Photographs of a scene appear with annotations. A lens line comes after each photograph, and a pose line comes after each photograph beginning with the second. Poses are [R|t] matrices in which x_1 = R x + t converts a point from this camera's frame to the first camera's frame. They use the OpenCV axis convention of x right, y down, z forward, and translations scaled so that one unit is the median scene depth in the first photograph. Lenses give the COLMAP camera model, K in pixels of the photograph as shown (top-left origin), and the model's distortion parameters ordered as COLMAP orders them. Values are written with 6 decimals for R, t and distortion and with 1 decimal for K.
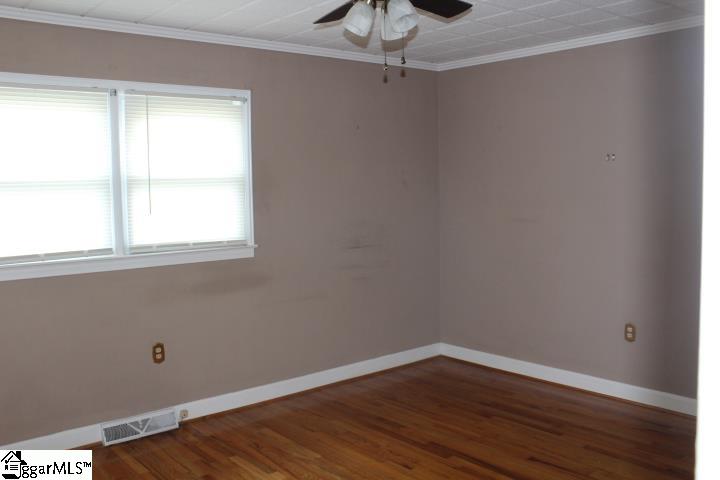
lens RADIAL K [[705.4, 0, 359.6], [0, 705.4, 238.5], [0, 0, 1]] dist [-0.000849, 0.000000]
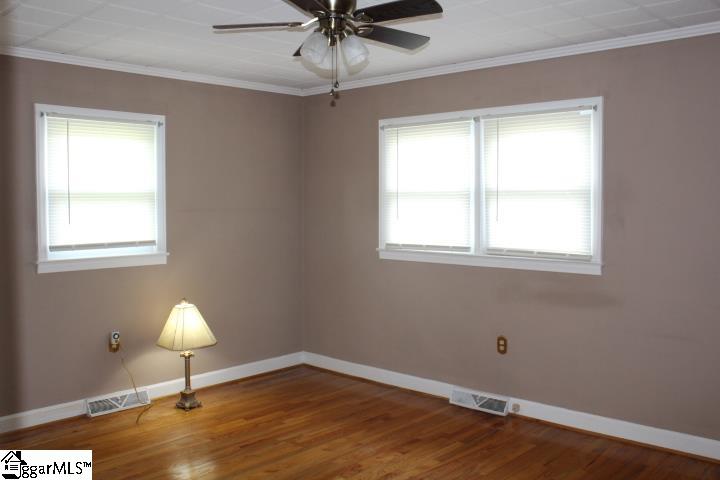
lens RADIAL K [[705.4, 0, 359.2], [0, 705.4, 237.8], [0, 0, 1]] dist [-0.000849, 0.000000]
pose [[0.125014, 0.072151, -0.989528, 0.809791], [-0.083290, 0.994595, 0.061998, -0.060317], [0.988653, 0.074667, 0.130348, 0.630501]]
